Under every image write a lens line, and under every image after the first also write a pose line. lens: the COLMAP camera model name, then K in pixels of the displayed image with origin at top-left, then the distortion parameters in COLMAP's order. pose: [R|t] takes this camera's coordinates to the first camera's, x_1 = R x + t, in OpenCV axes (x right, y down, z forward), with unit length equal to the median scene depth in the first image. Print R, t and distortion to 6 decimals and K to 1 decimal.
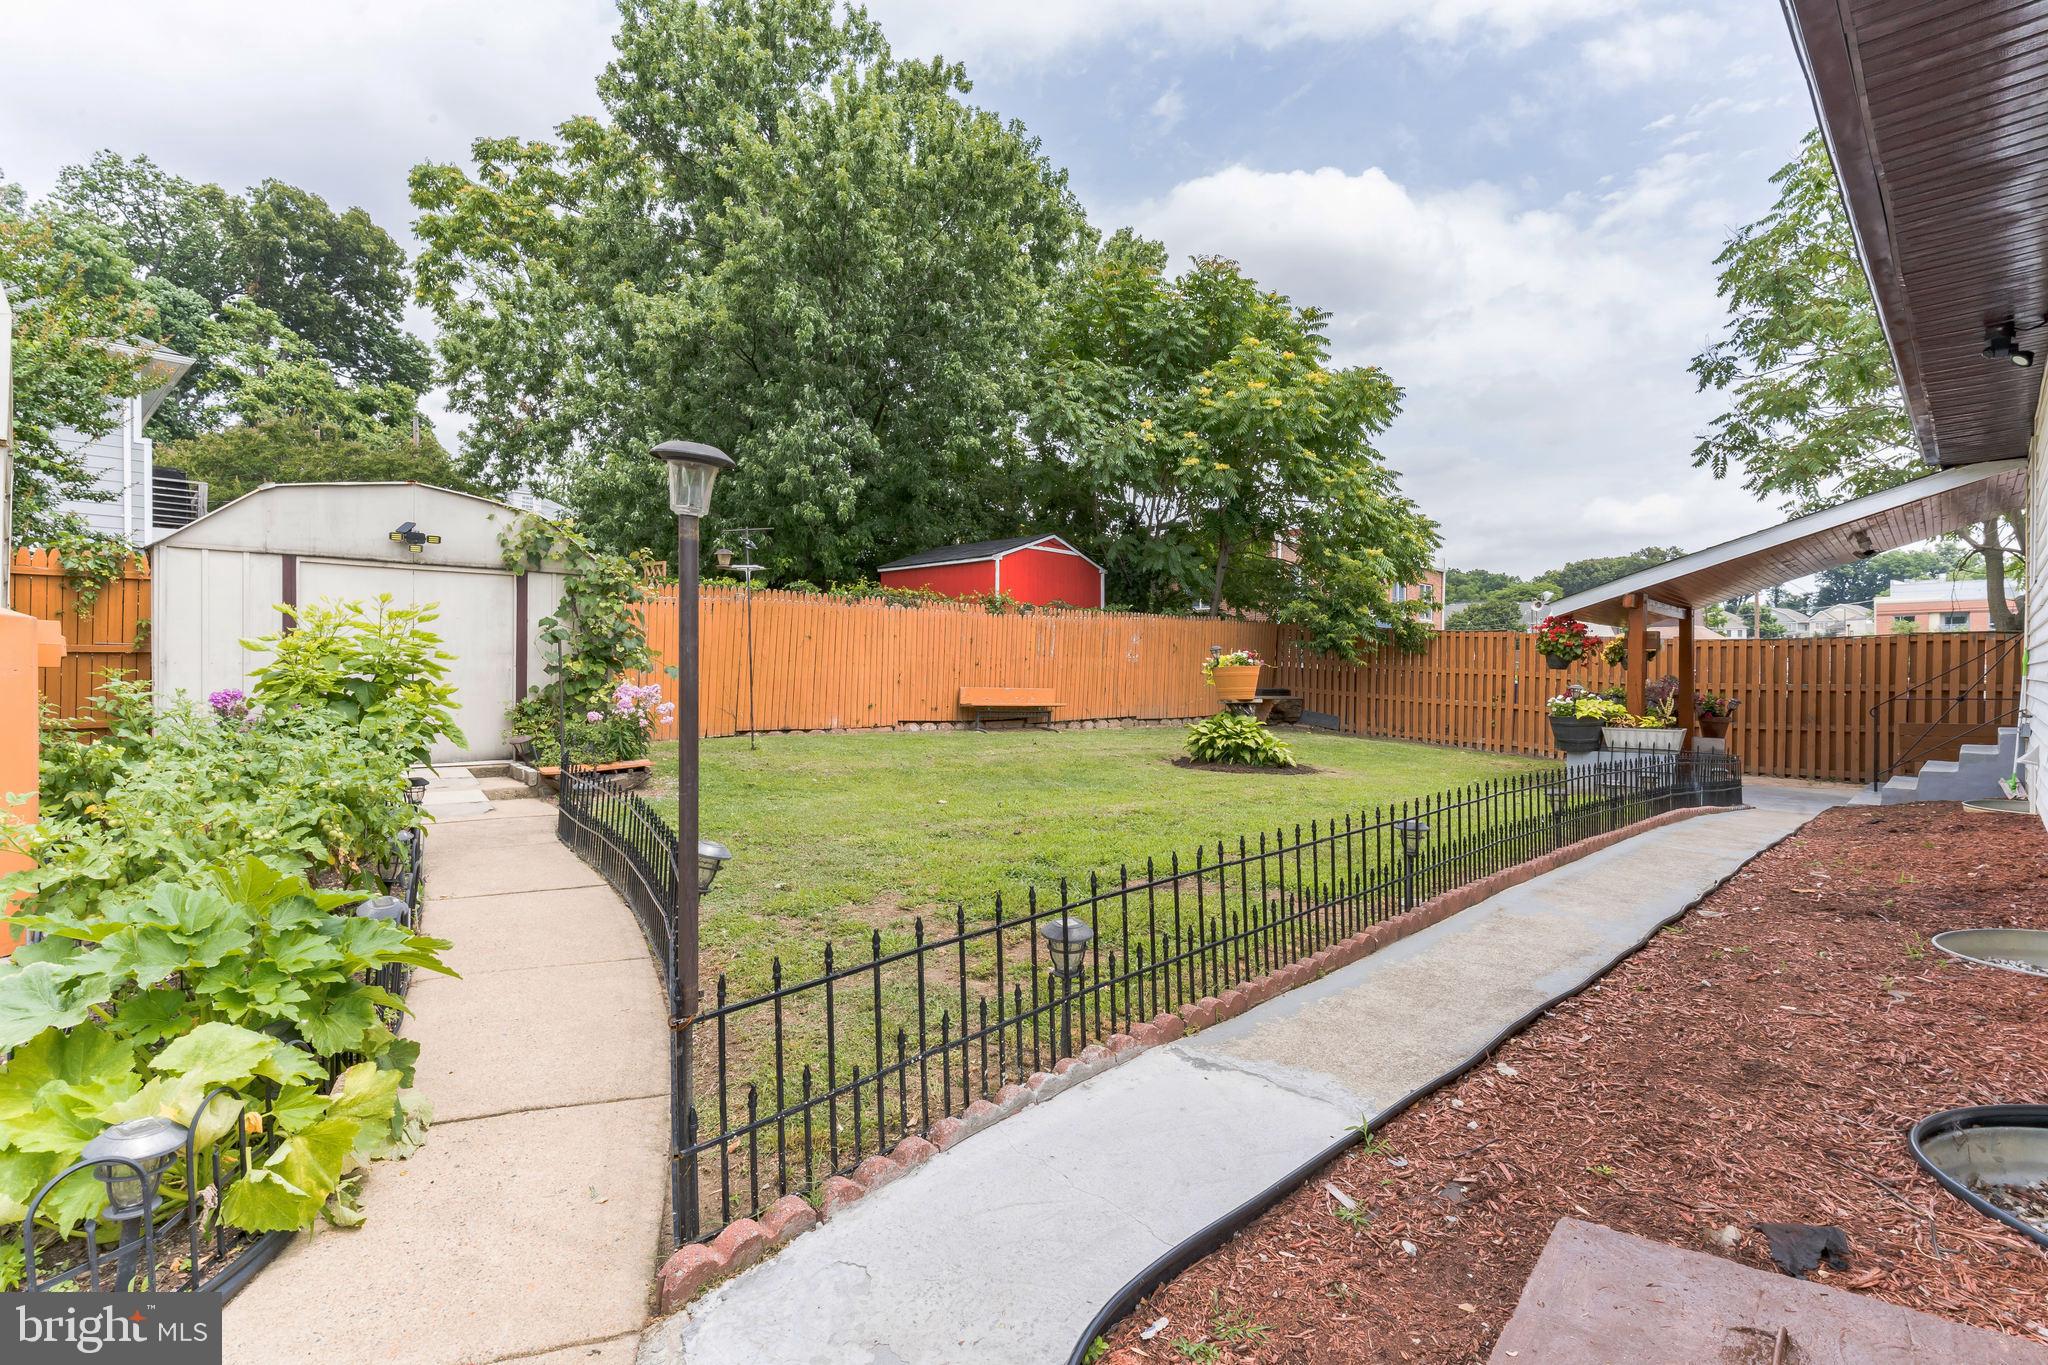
lens RADIAL K [[988.8, 0, 1017.8], [0, 988.8, 679.0], [0, 0, 1]] dist [-0.001893, 0.000237]
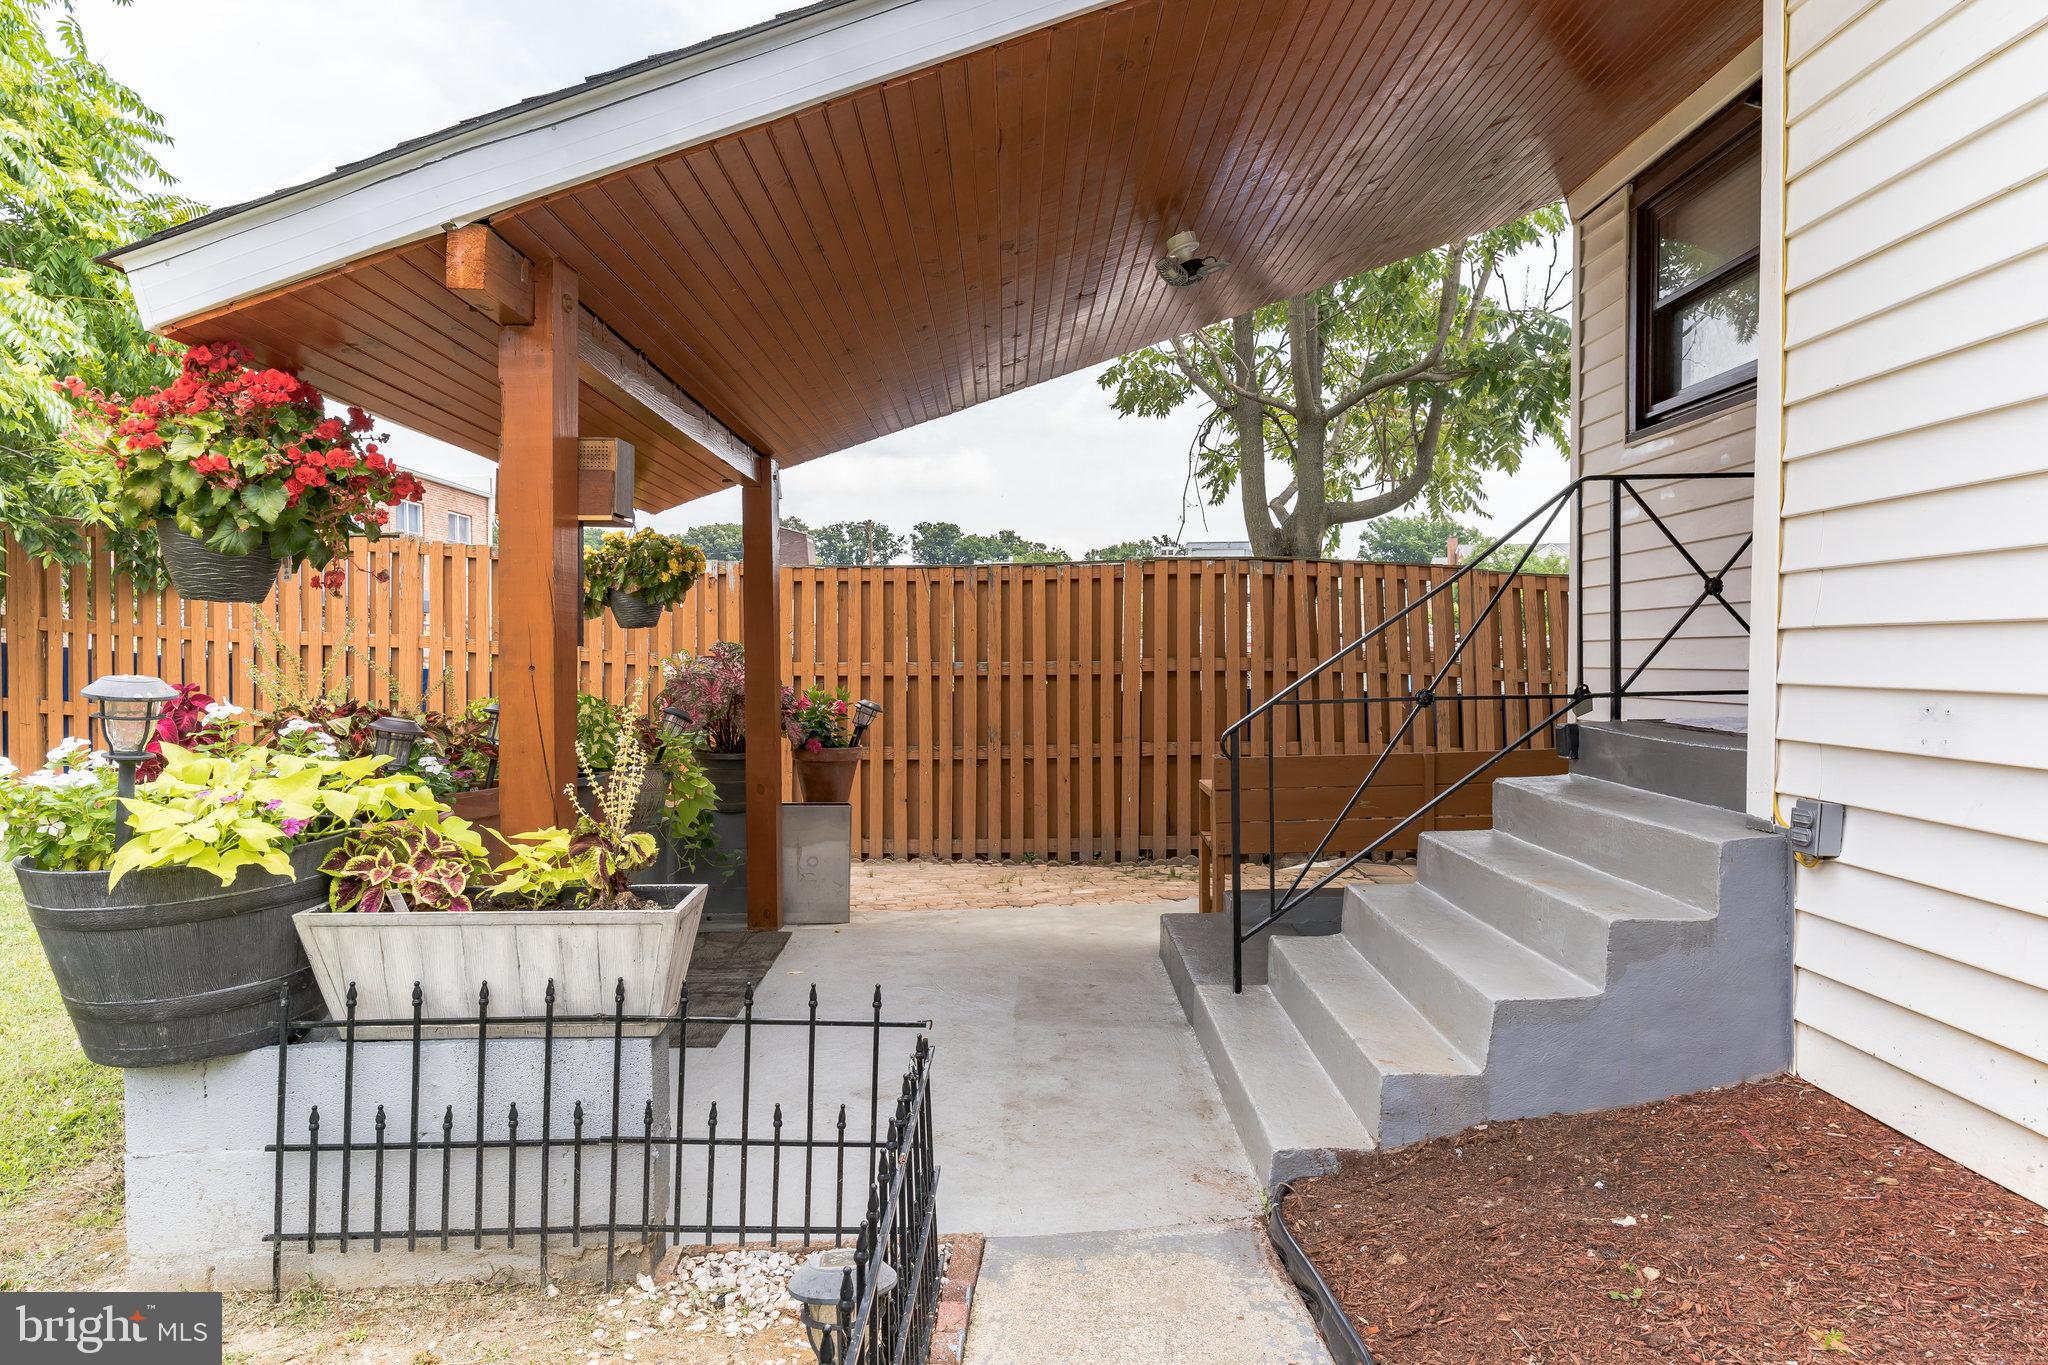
lens RADIAL K [[1243.7, 0, 1020.4], [0, 1243.7, 671.1], [0, 0, 1]] dist [0.000767, 0.000049]
pose [[0.721429, -0.010944, 0.692402, 0.396515], [0.004542, 0.999928, 0.011072, 0.002710], [-0.692473, -0.004843, 0.721427, 0.558864]]
